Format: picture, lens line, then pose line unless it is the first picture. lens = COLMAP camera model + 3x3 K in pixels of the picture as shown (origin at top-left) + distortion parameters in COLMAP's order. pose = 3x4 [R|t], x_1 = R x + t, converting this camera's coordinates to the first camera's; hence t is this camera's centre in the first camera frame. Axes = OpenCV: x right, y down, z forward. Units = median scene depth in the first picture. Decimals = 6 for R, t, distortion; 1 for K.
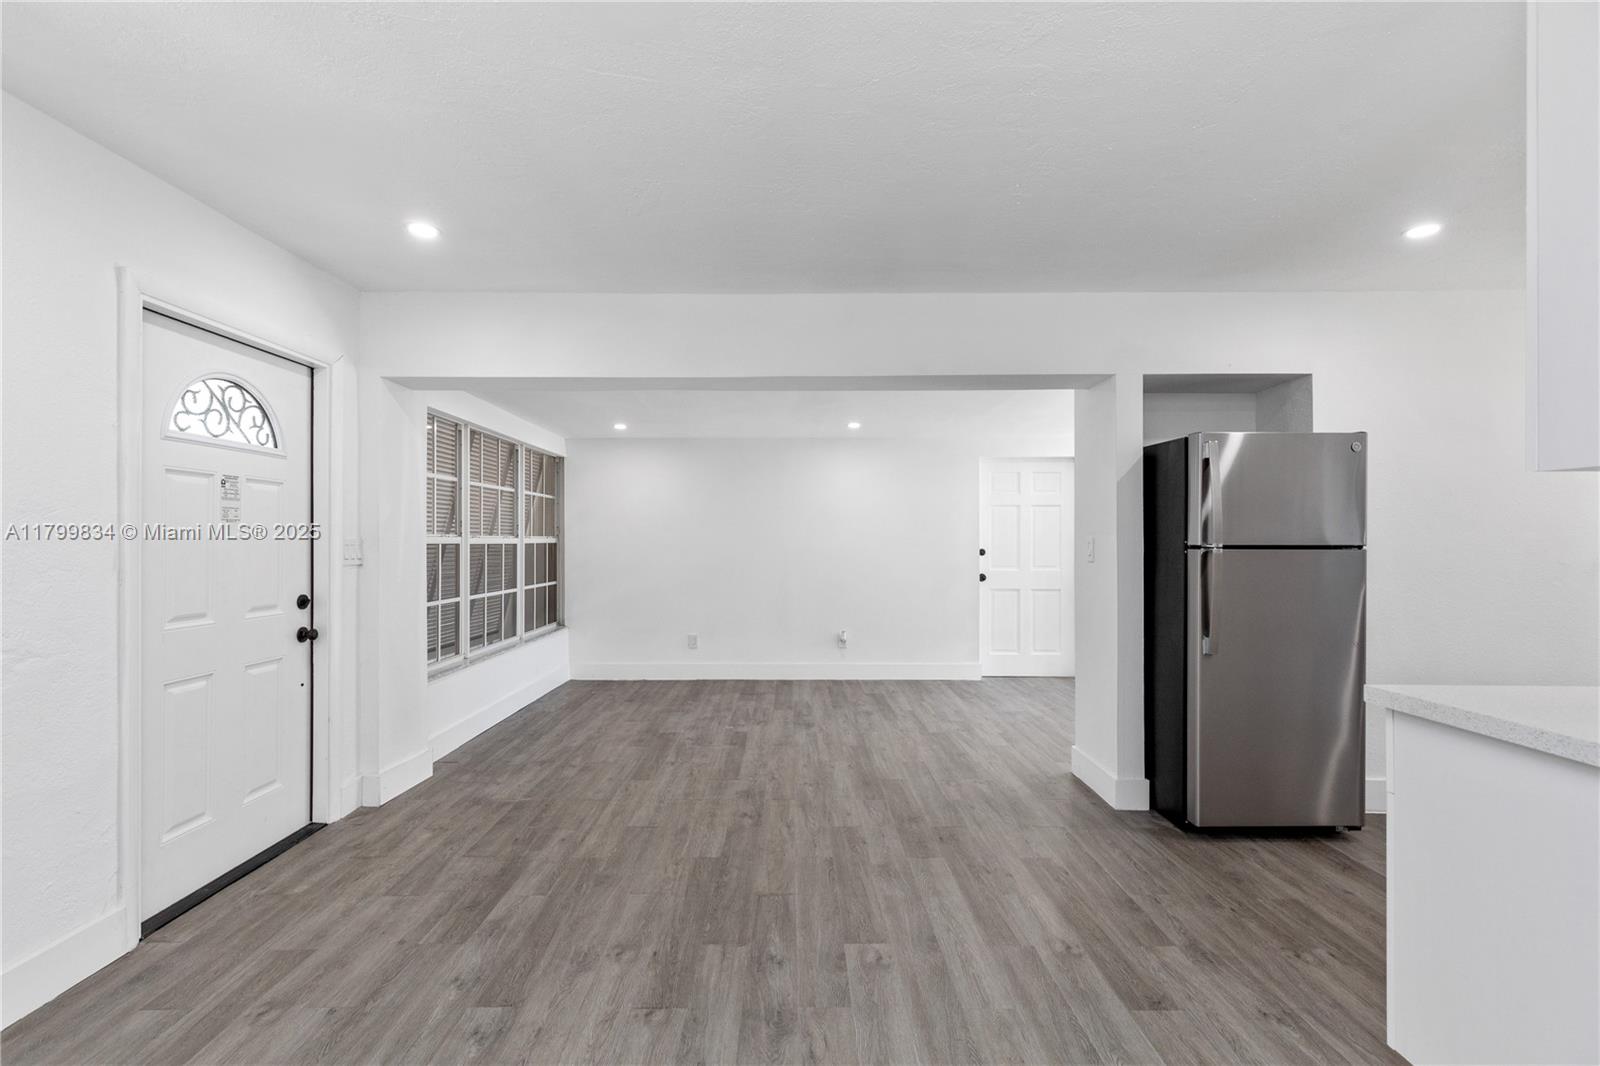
lens RADIAL K [[719.8, 0, 803.7], [0, 719.8, 528.5], [0, 0, 1]] dist [0.012536, -0.002594]
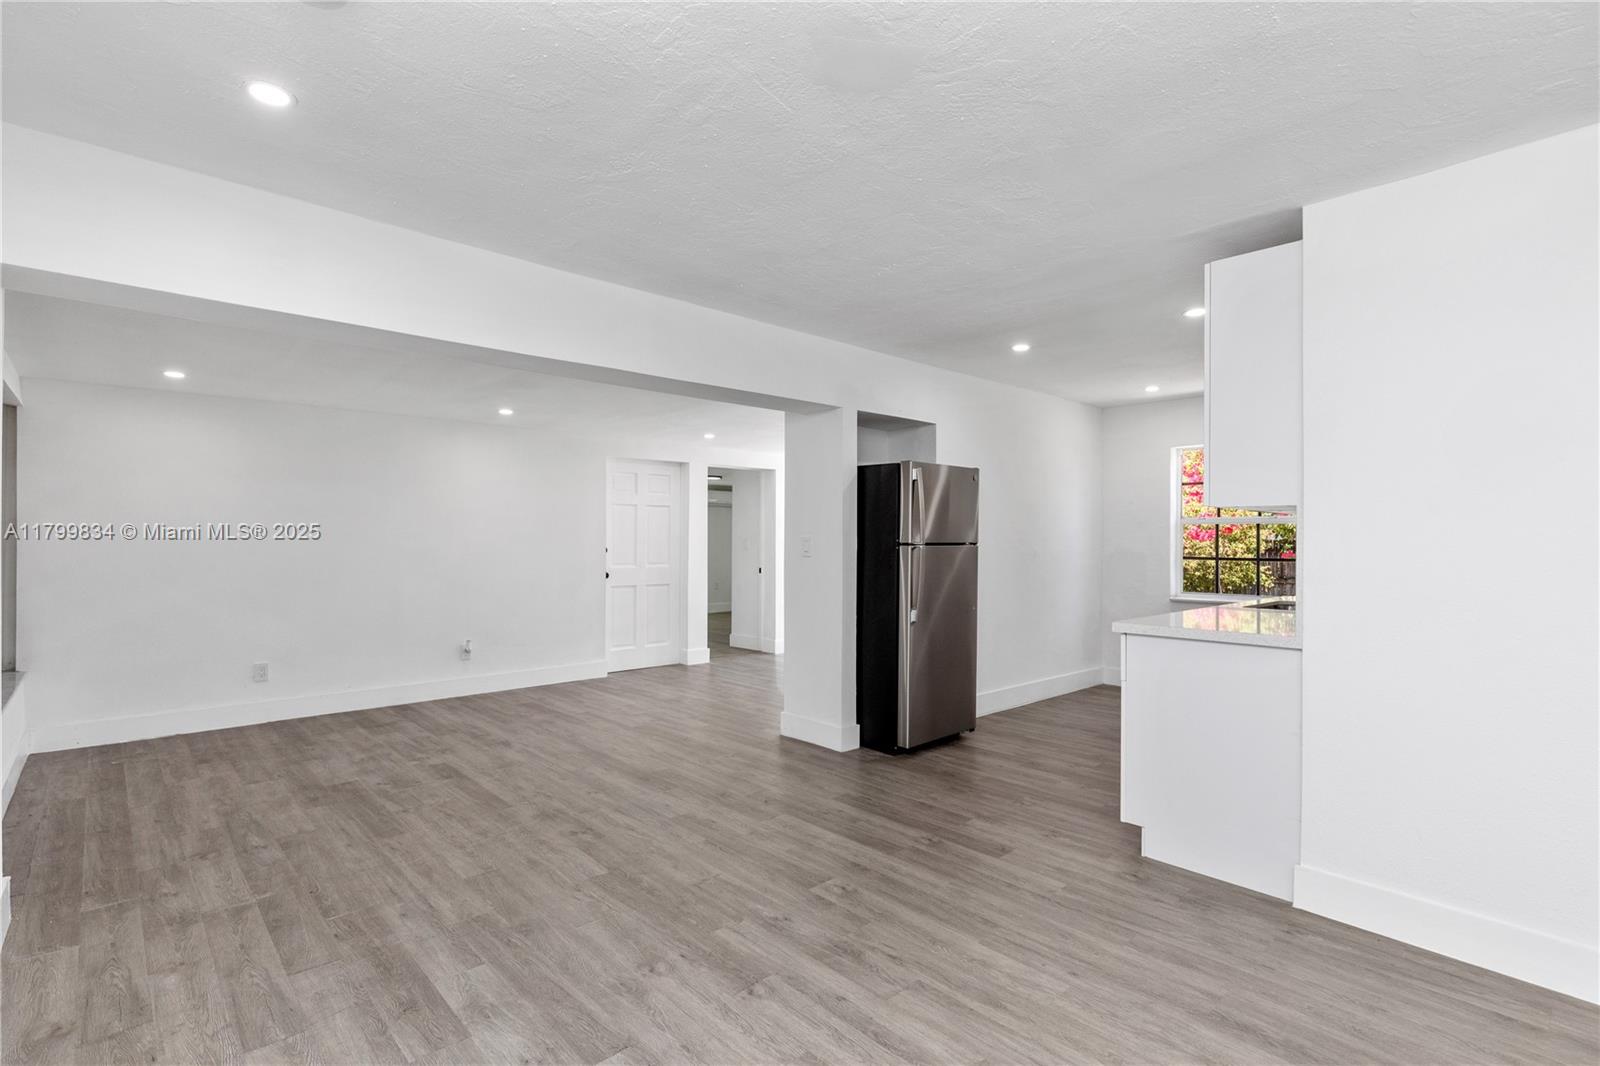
lens RADIAL K [[743.8, 0, 796.2], [0, 743.8, 535.9], [0, 0, 1]] dist [-0.001873, 0.001035]
pose [[0.738765, 0.003454, 0.673955, -0.568353], [-0.013289, 0.999867, 0.009443, -0.001375], [-0.673833, -0.015932, 0.738712, 0.107994]]
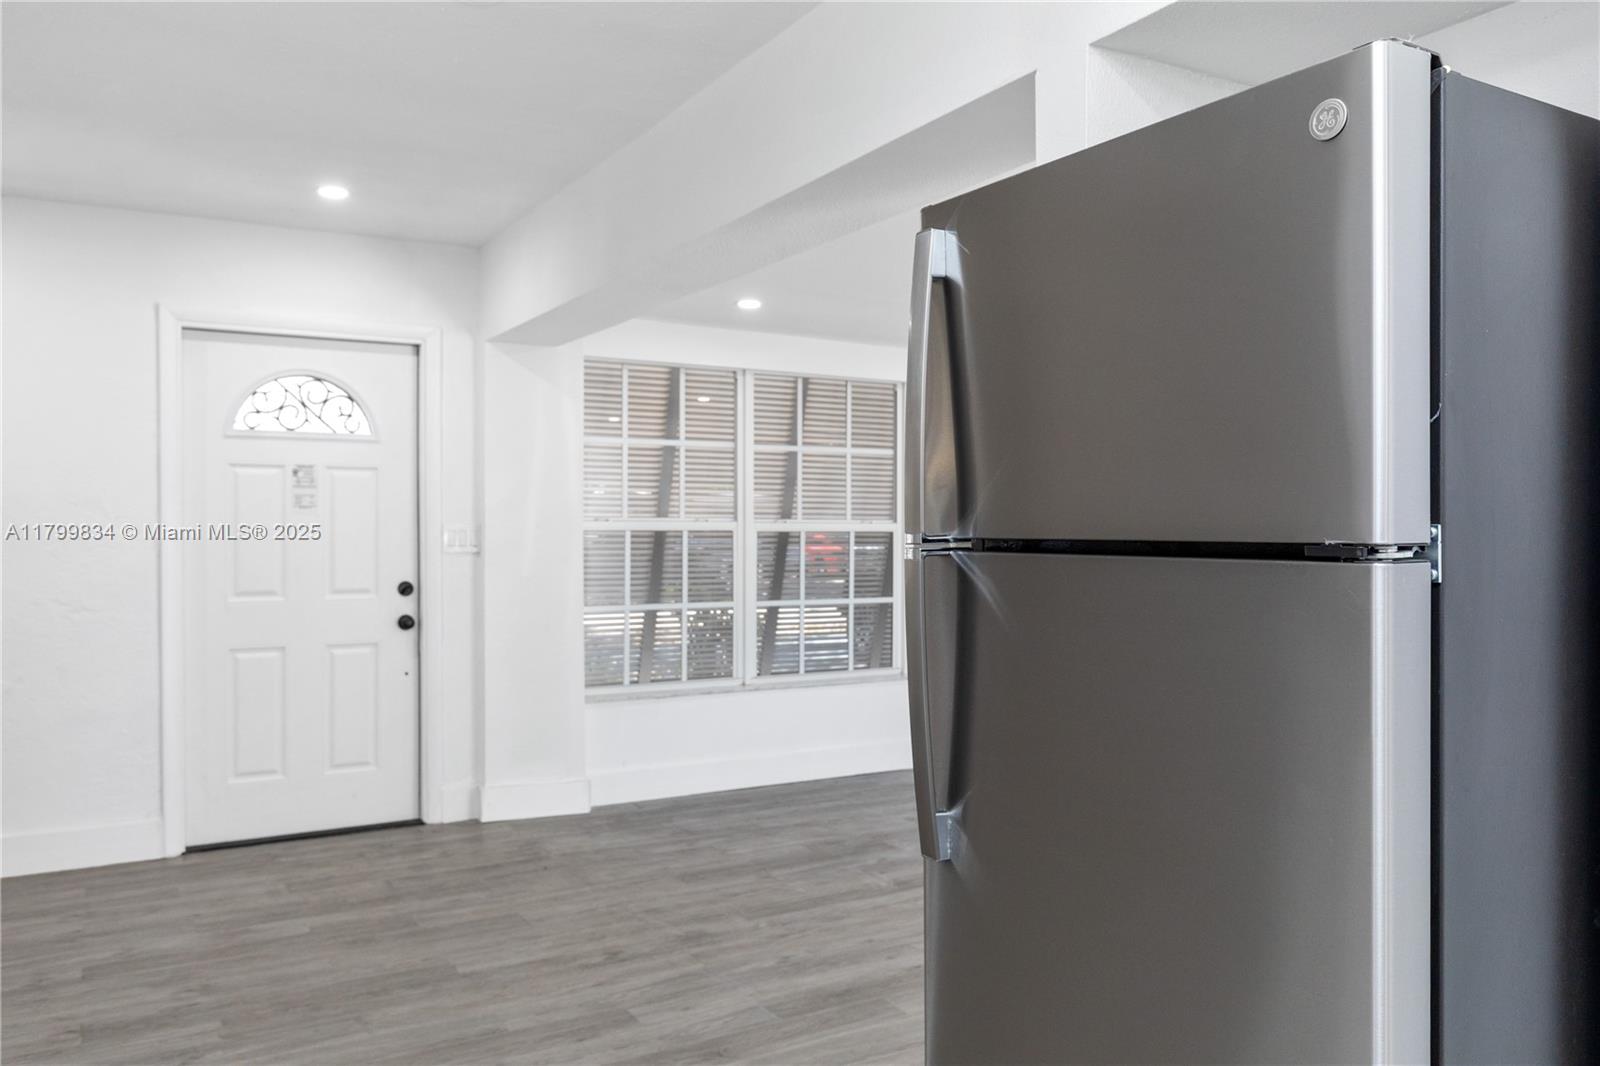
lens RADIAL K [[1228.1, 0, 798.2], [0, 1228.1, 529.1], [0, 0, 1]] dist [-0.002321, 0.001350]
pose [[0.495968, 0.002264, -0.868338, 1.033824], [0.013048, 0.999864, 0.010059, 0.011845], [0.868243, -0.016319, 0.495872, 0.661939]]
